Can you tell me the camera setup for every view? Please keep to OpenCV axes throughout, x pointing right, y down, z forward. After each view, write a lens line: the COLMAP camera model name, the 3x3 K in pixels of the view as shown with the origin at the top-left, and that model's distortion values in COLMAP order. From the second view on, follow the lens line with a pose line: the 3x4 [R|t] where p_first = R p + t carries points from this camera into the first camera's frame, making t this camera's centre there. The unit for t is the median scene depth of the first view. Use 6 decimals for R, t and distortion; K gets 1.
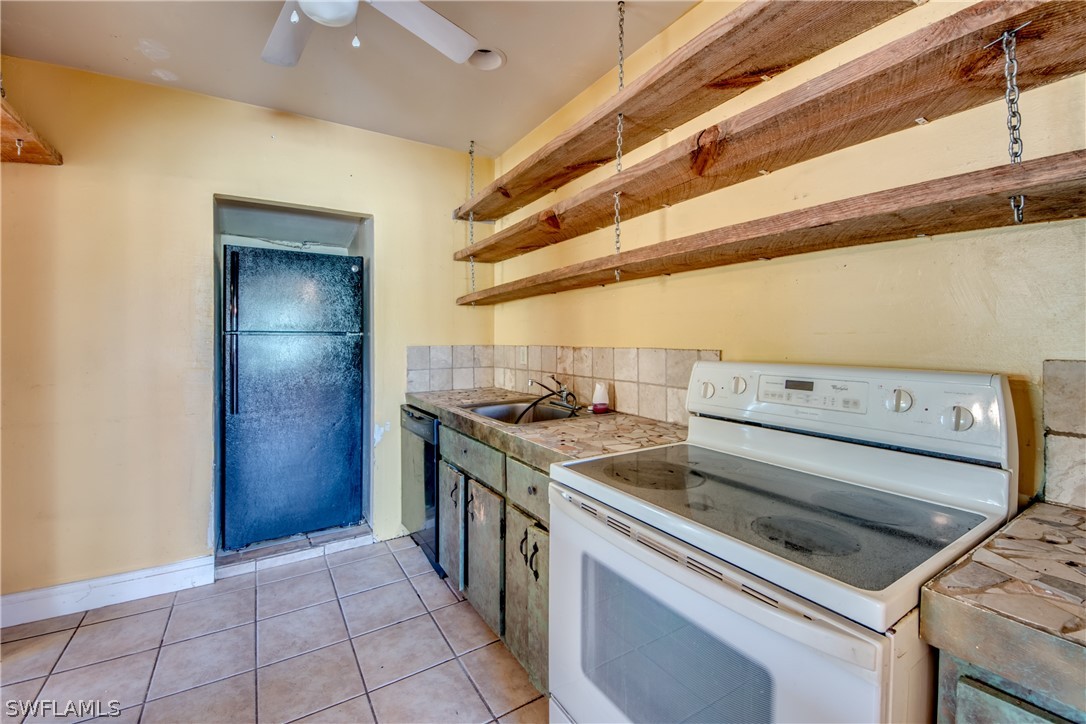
lens RADIAL K [[442.2, 0, 530.9], [0, 442.2, 339.2], [0, 0, 1]] dist [0.022961, -0.007719]
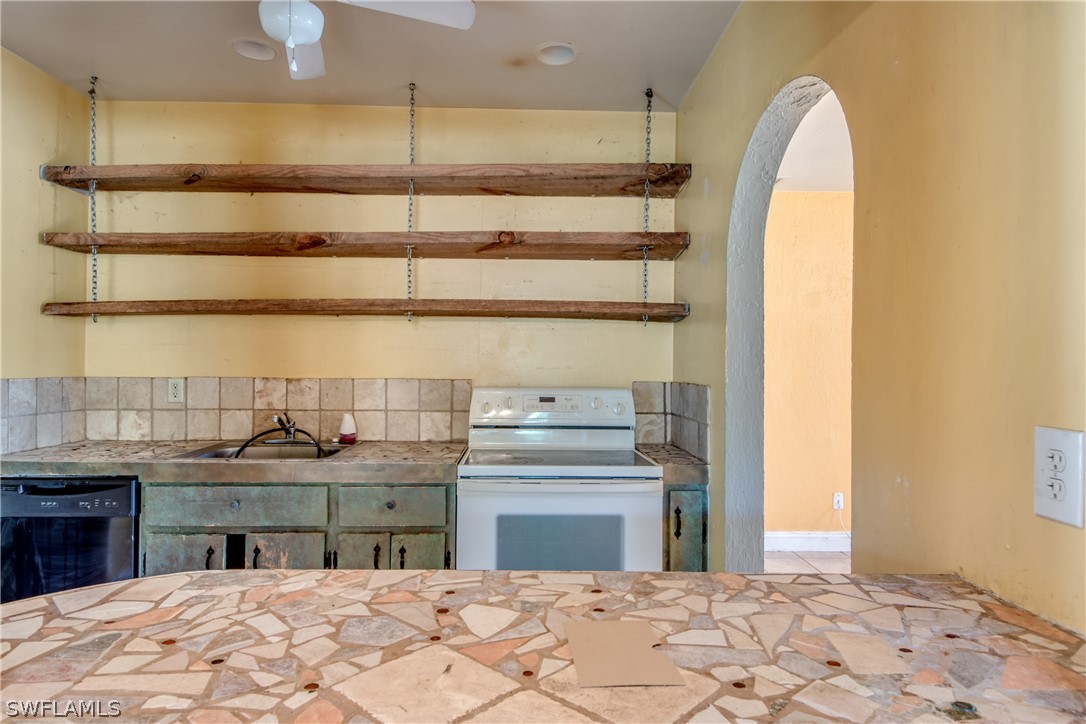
lens RADIAL K [[644.2, 0, 544.2], [0, 644.2, 353.4], [0, 0, 1]] dist [0.024782, -0.014023]
pose [[0.503324, 0.019454, 0.863879, -0.976782], [-0.008734, 0.999810, -0.017426, -0.018273], [-0.864054, 0.001226, 0.503398, -0.138510]]
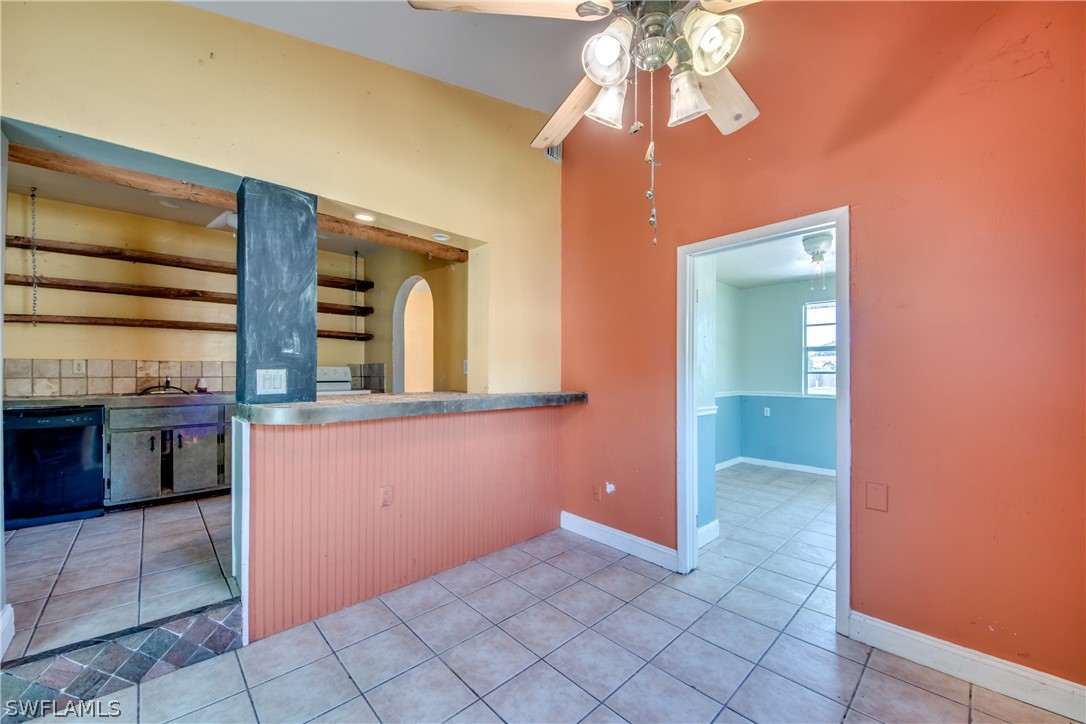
lens RADIAL K [[410.8, 0, 525.8], [0, 410.8, 373.1], [0, 0, 1]] dist [0.006934, -0.007474]
pose [[-0.178211, 0.006215, 0.983973, -2.202771], [0.002138, 0.999980, -0.005929, 0.098048], [-0.983990, 0.001047, -0.178220, -0.158930]]
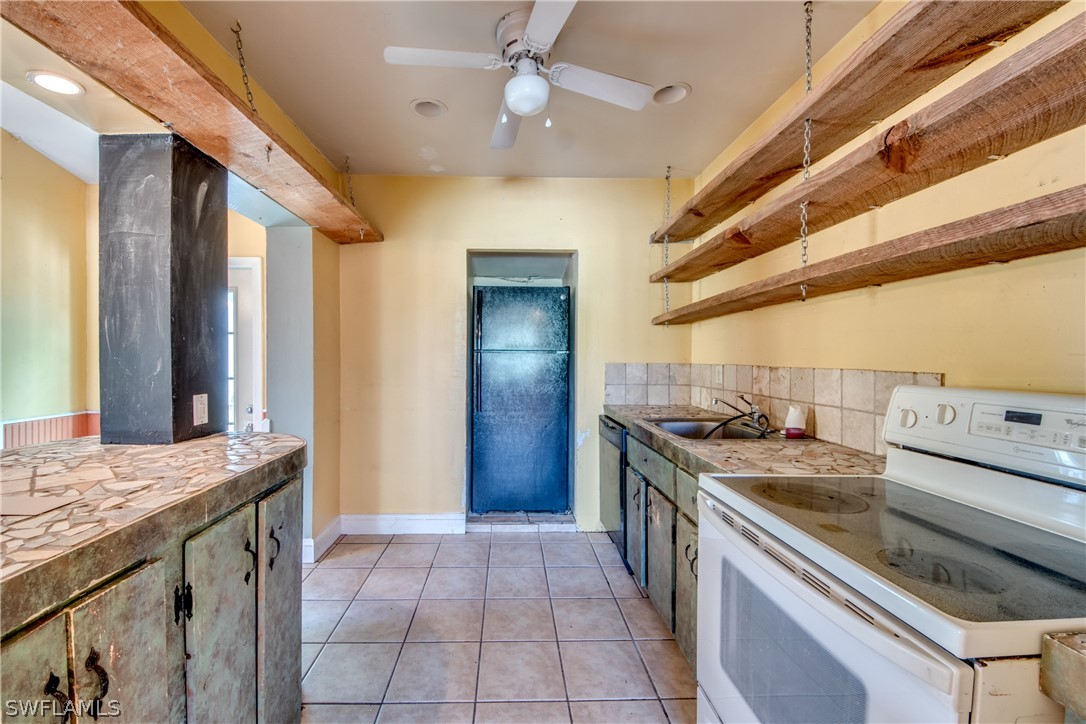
lens RADIAL K [[442.2, 0, 519.6], [0, 442.2, 356.8], [0, 0, 1]] dist [0.022961, -0.007719]
pose [[0.864774, 0.008097, -0.502096, 0.139881], [-0.007647, 0.999966, 0.002954, -0.002624], [0.502103, 0.001285, 0.864807, -0.111701]]
